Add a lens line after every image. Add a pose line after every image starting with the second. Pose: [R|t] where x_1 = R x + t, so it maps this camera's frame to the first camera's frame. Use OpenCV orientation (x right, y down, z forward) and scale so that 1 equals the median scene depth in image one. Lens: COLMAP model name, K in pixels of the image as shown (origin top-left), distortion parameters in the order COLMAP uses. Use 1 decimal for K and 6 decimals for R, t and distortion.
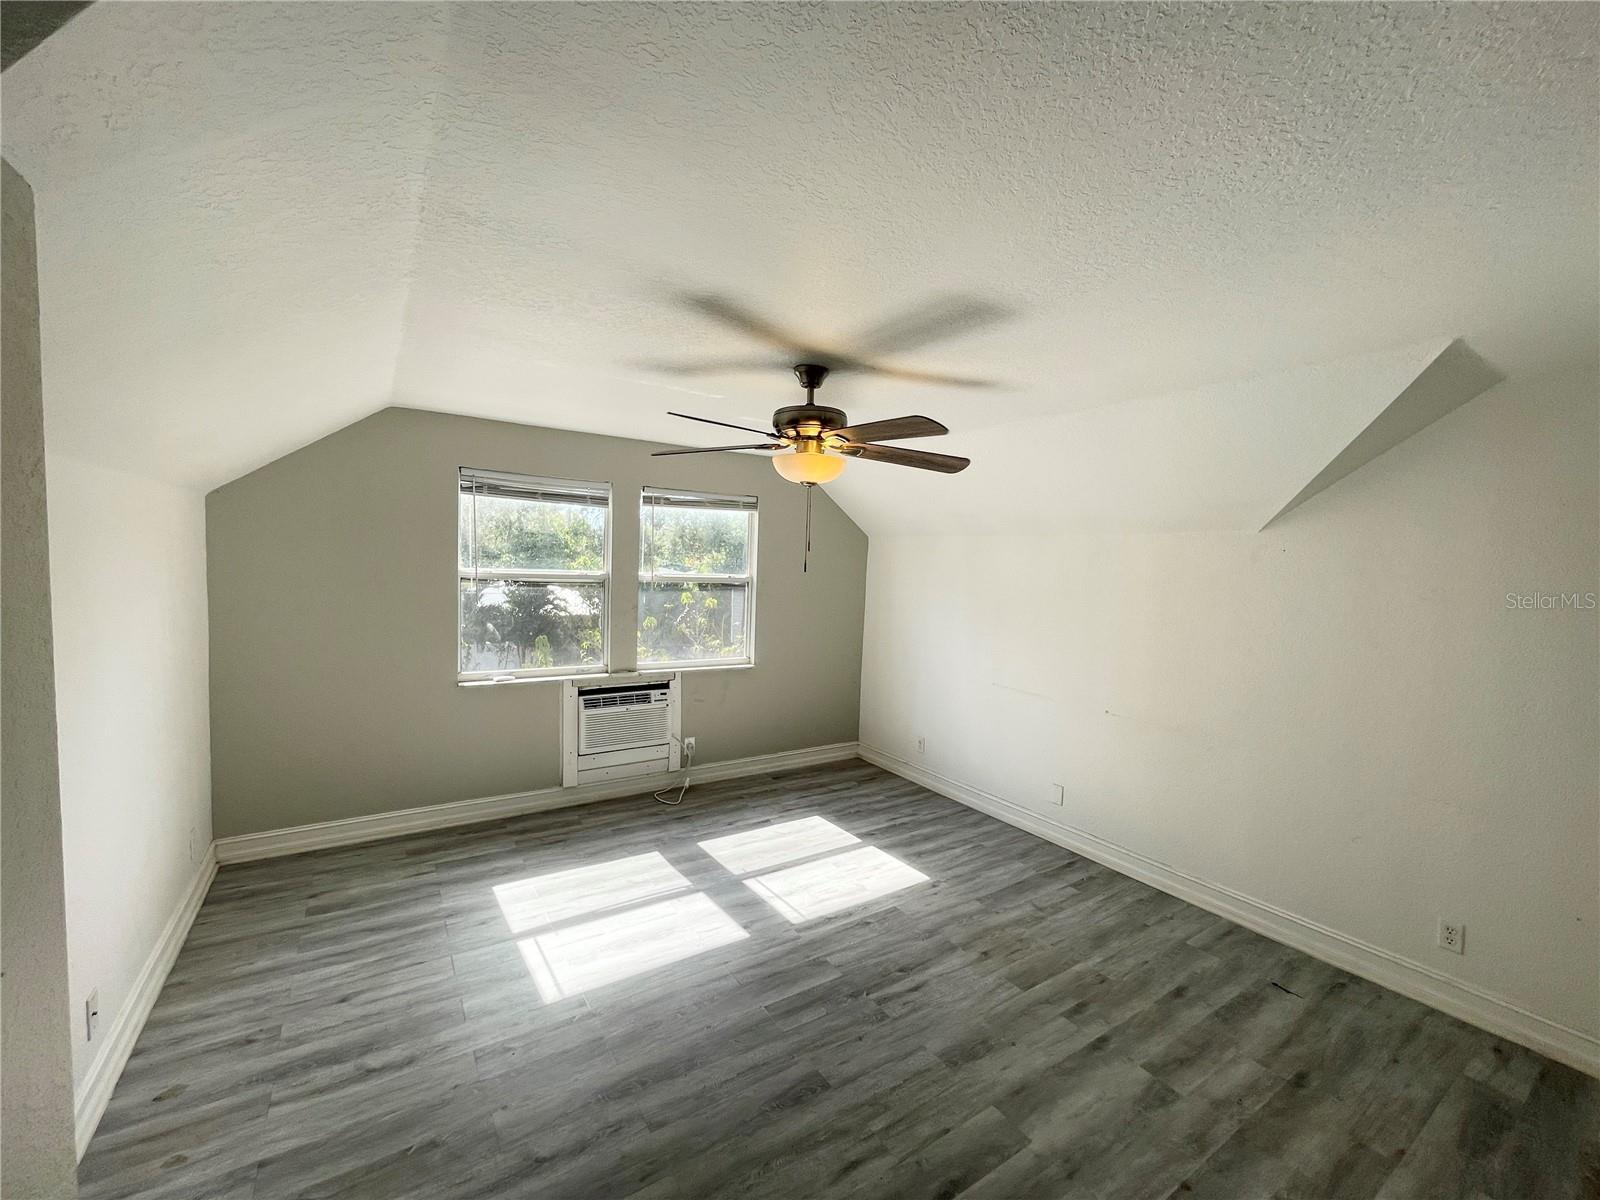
lens RADIAL K [[643.9, 0, 791.5], [0, 643.9, 592.8], [0, 0, 1]] dist [-0.006439, 0.000388]
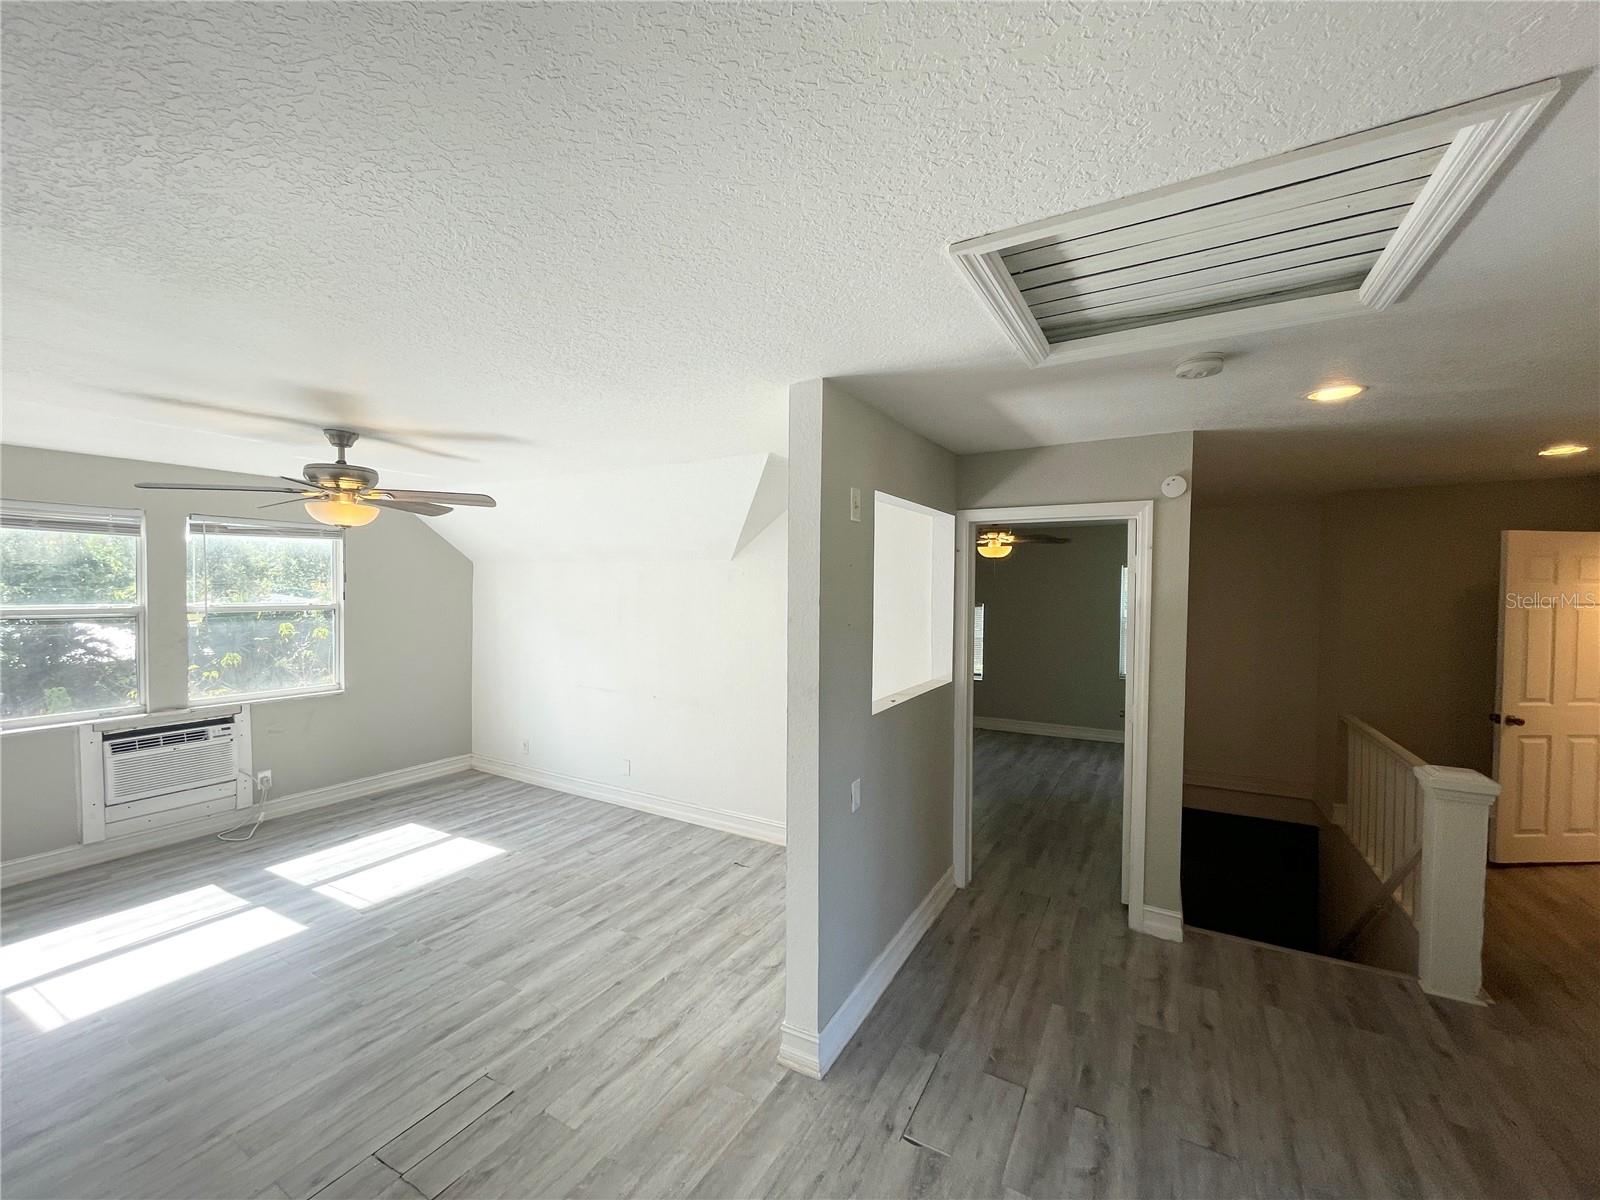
lens RADIAL K [[643.9, 0, 795.3], [0, 643.9, 595.7], [0, 0, 1]] dist [-0.006439, 0.000388]
pose [[0.886638, -0.032495, 0.461320, 0.146977], [0.042278, 0.999047, -0.010883, 0.005679], [-0.460527, 0.029153, 0.887167, -0.302989]]
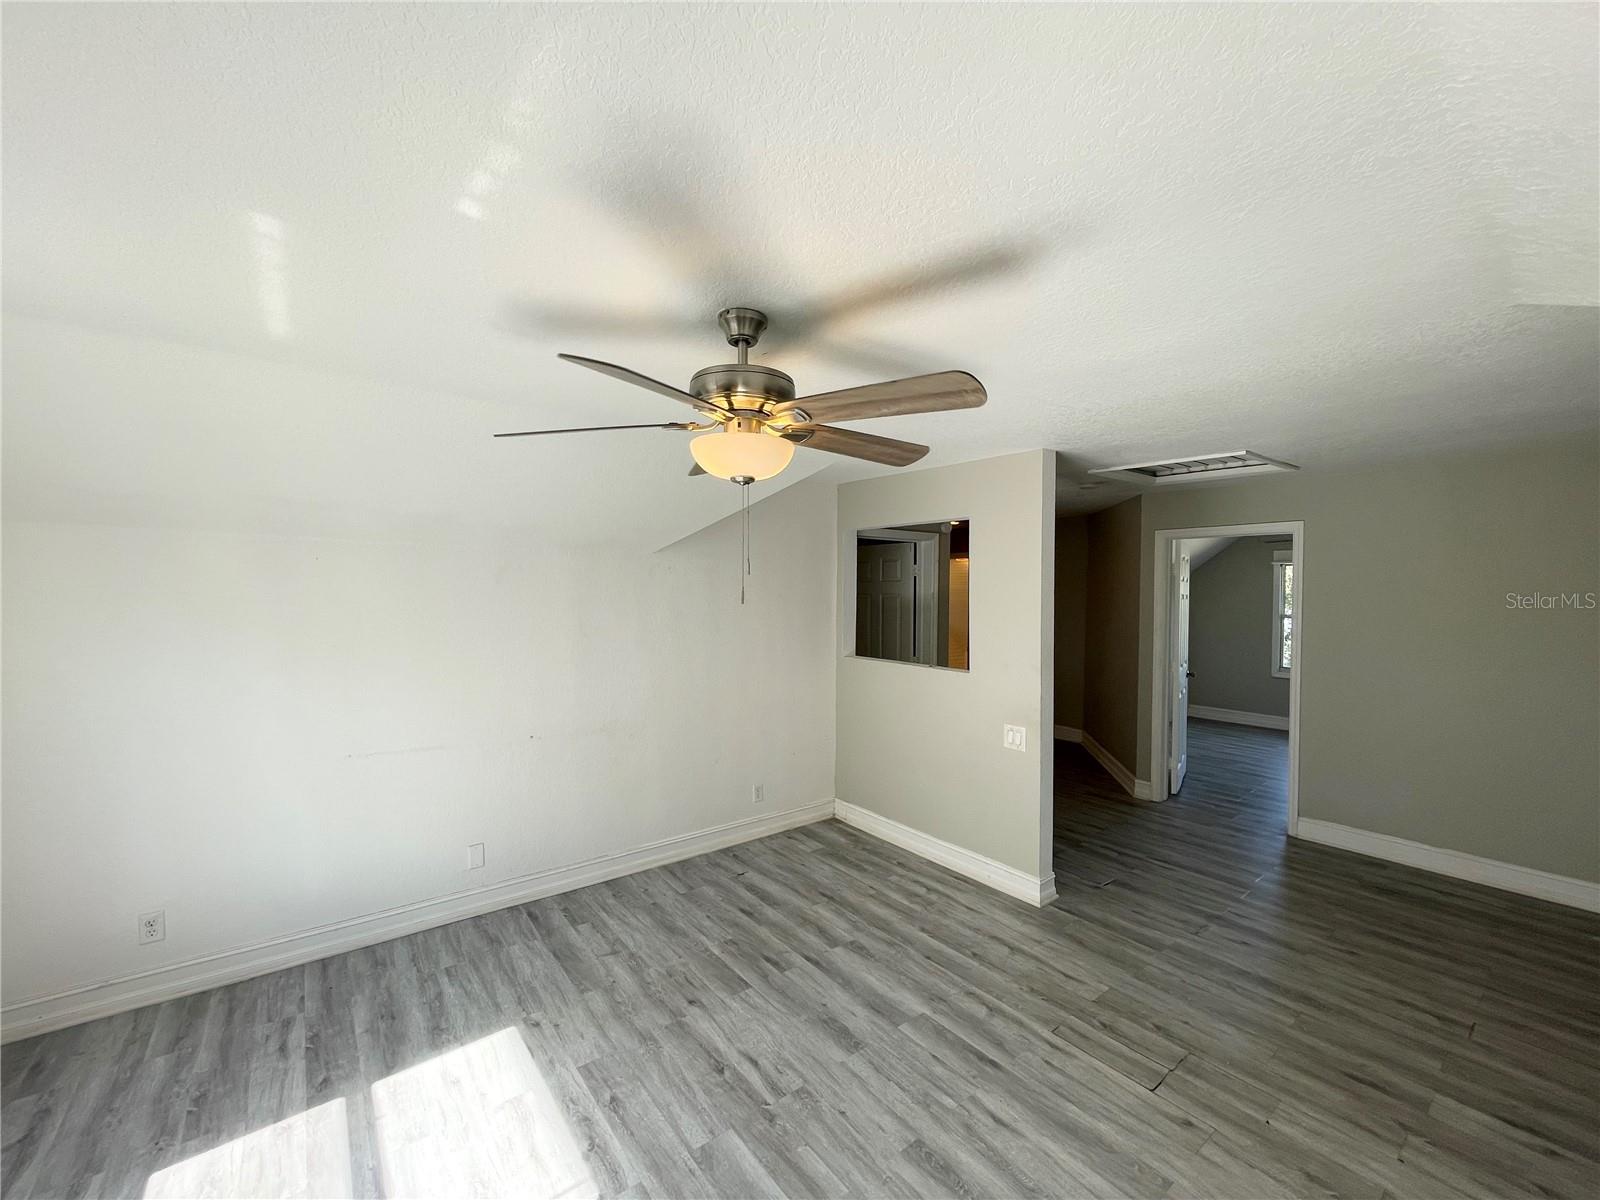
lens RADIAL K [[643.9, 0, 804.6], [0, 643.9, 605.8], [0, 0, 1]] dist [-0.006439, 0.000388]
pose [[-0.079909, -0.061053, 0.994931, -0.462863], [0.041306, 0.997062, 0.064501, -0.050046], [-0.995946, 0.046251, -0.077152, 0.675528]]
